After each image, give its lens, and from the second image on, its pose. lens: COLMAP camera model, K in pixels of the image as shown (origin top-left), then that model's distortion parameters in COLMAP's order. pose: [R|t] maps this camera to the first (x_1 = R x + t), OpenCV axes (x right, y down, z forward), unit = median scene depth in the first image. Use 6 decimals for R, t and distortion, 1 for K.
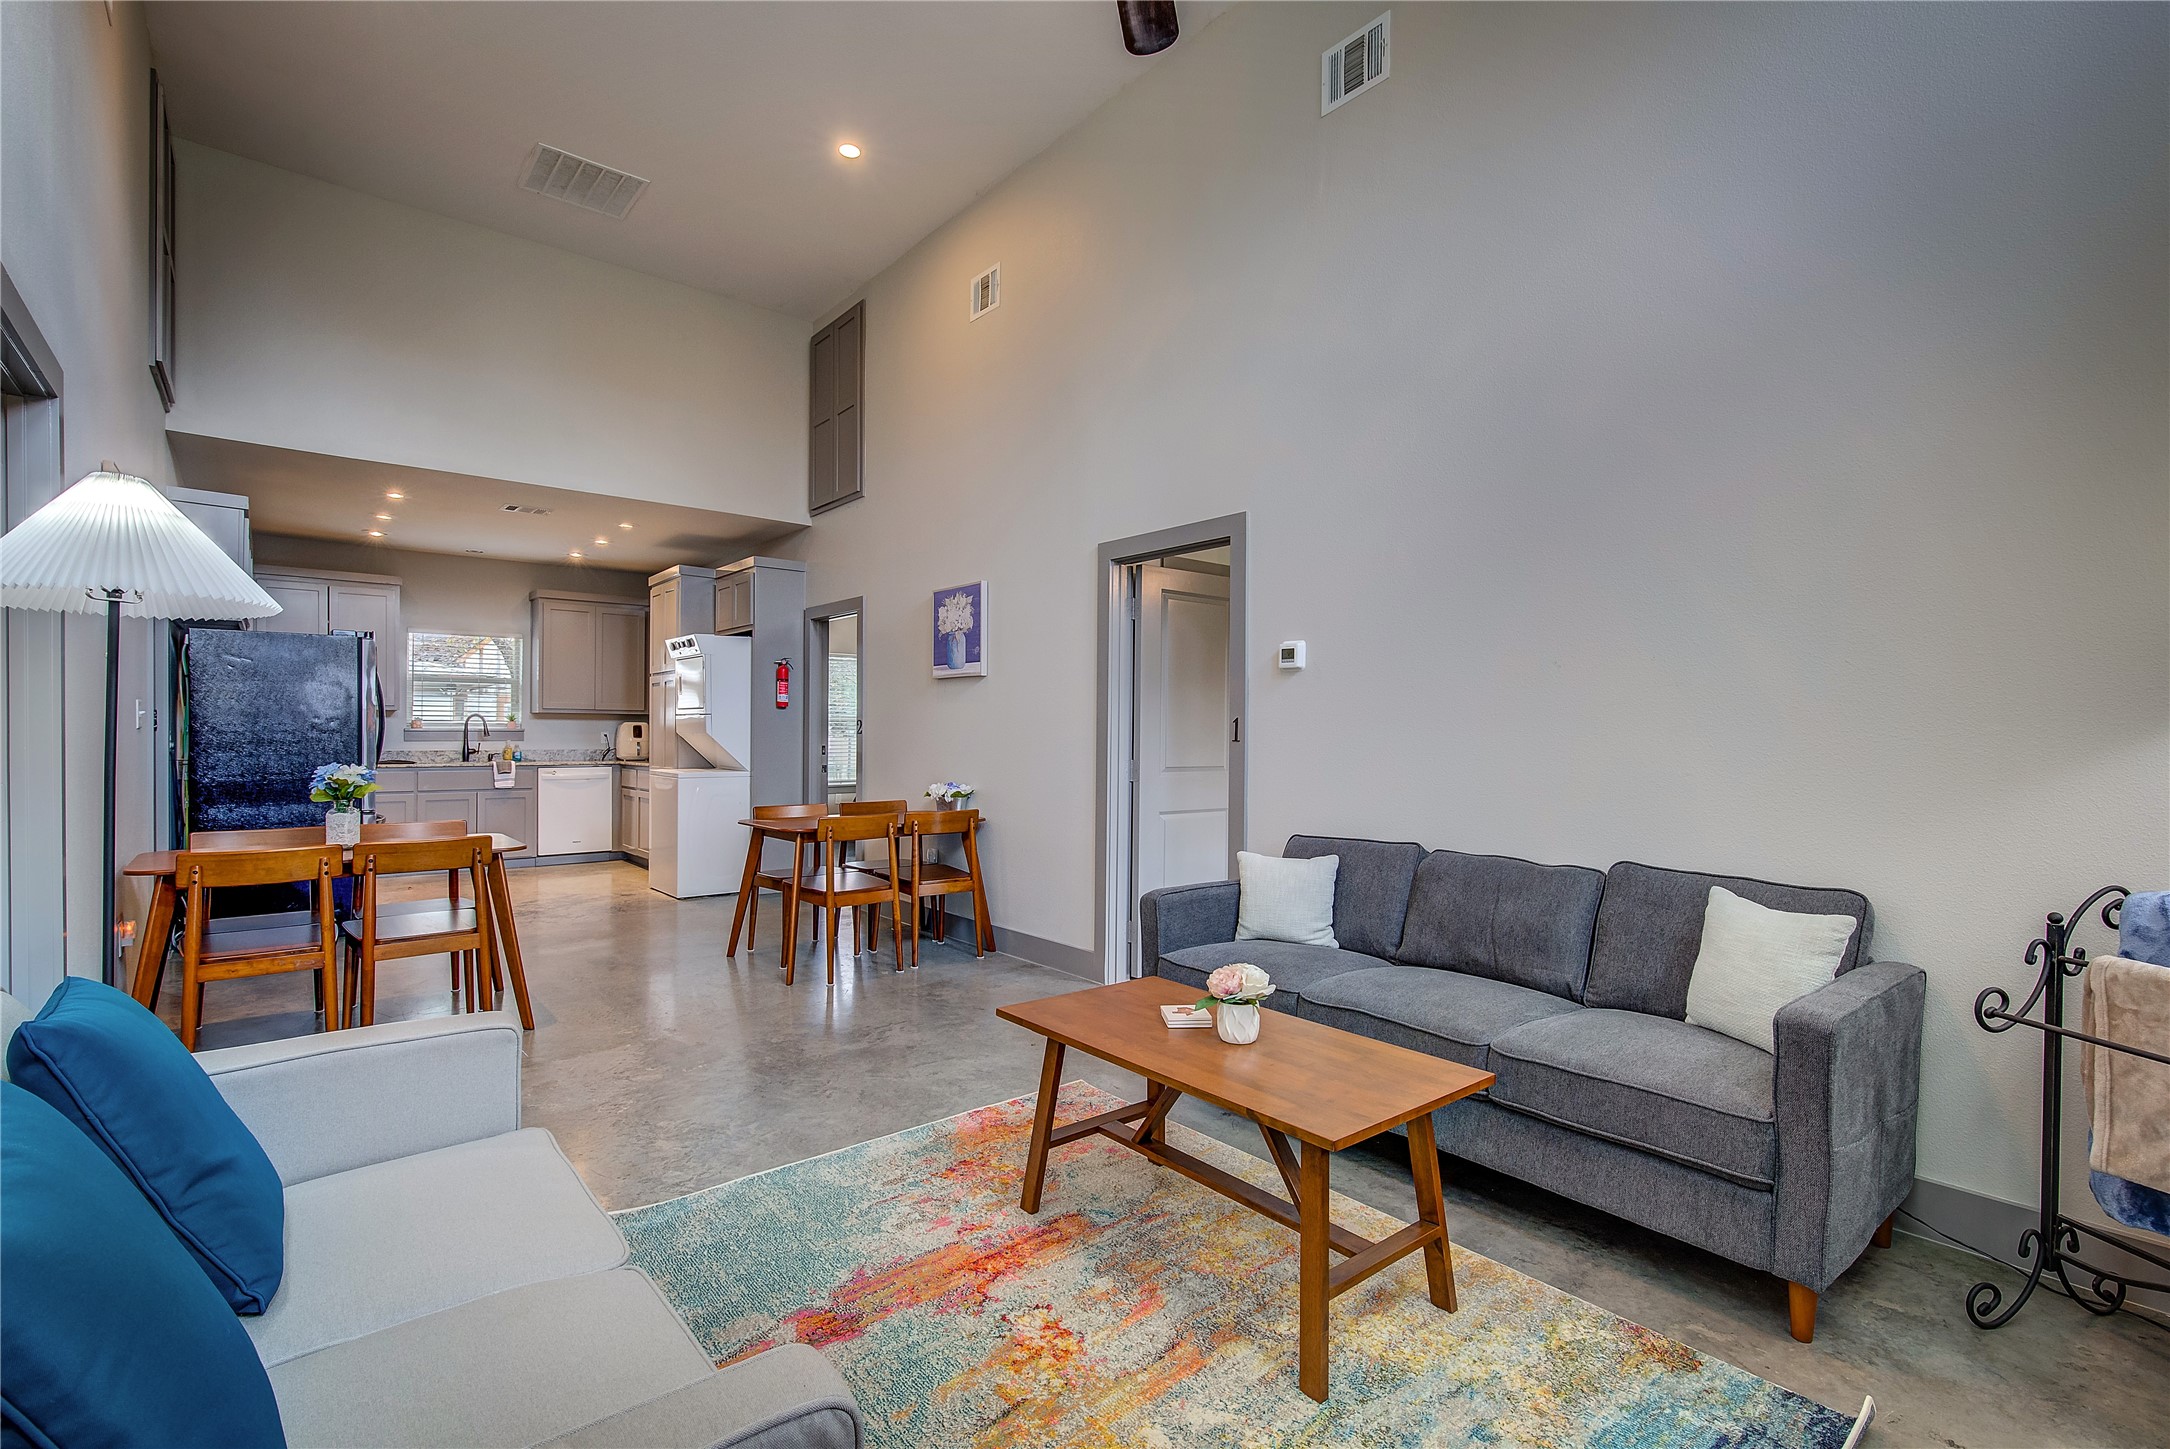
lens RADIAL K [[981.5, 0, 1094.8], [0, 981.5, 735.8], [0, 0, 1]] dist [-0.002694, 0.001223]
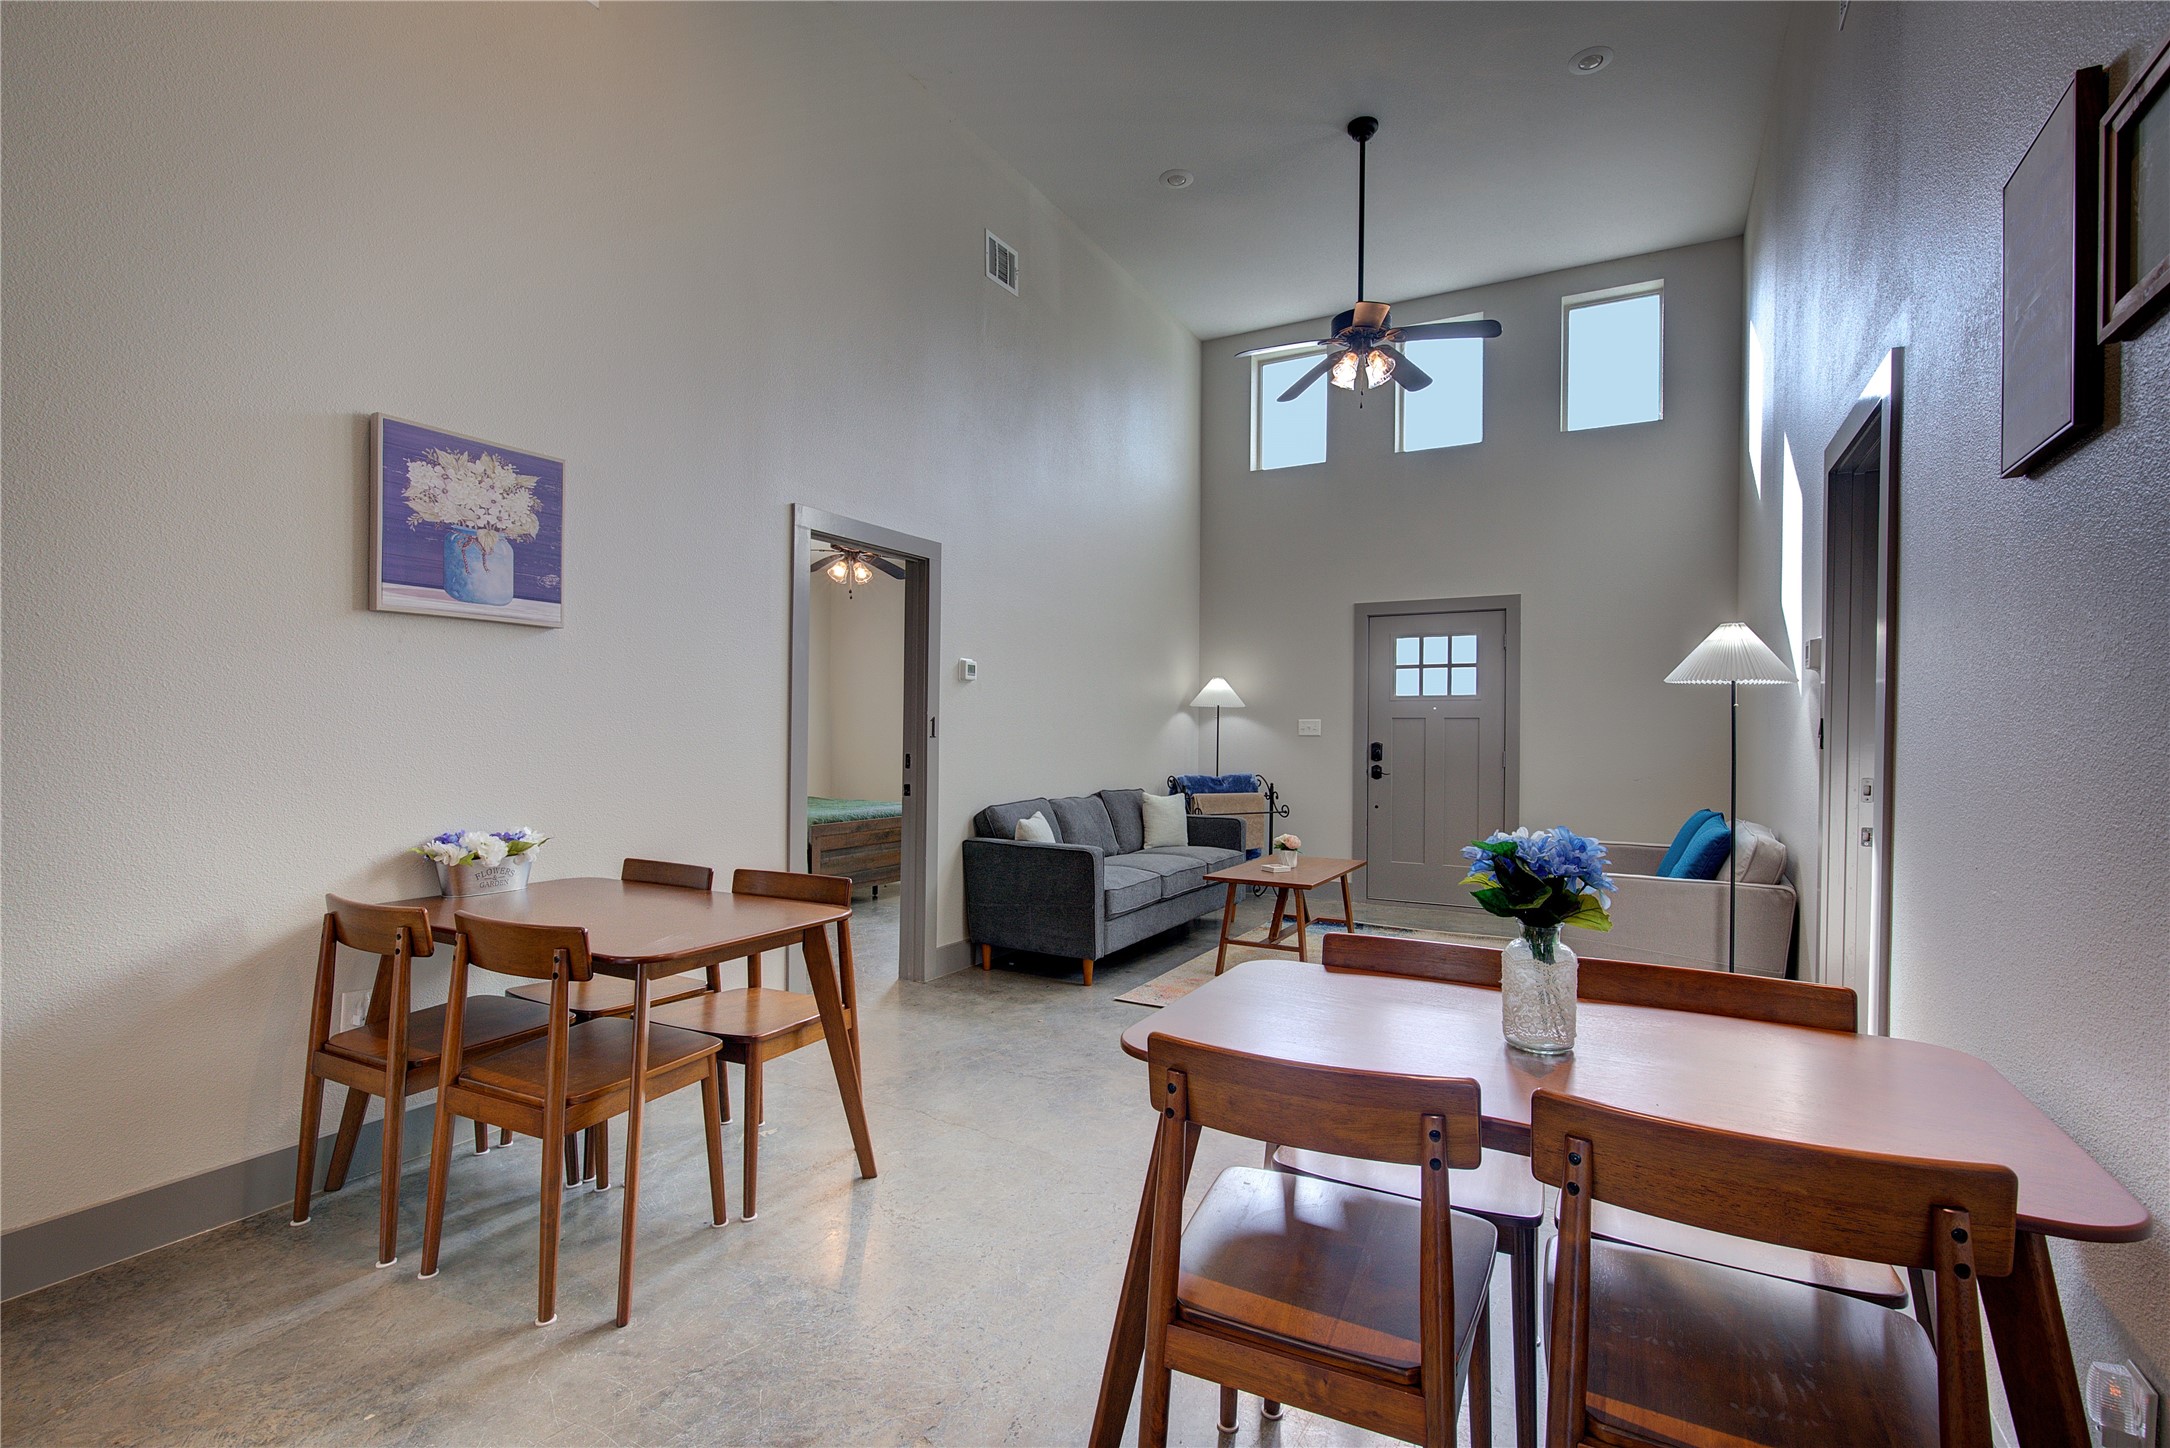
lens RADIAL K [[981.5, 0, 1089.4], [0, 981.5, 734.6], [0, 0, 1]] dist [-0.002694, 0.001223]
pose [[-0.350701, -0.013706, 0.936387, -0.575900], [-0.007353, 0.999902, 0.011882, -0.007223], [-0.936459, -0.002718, -0.350767, 0.702733]]
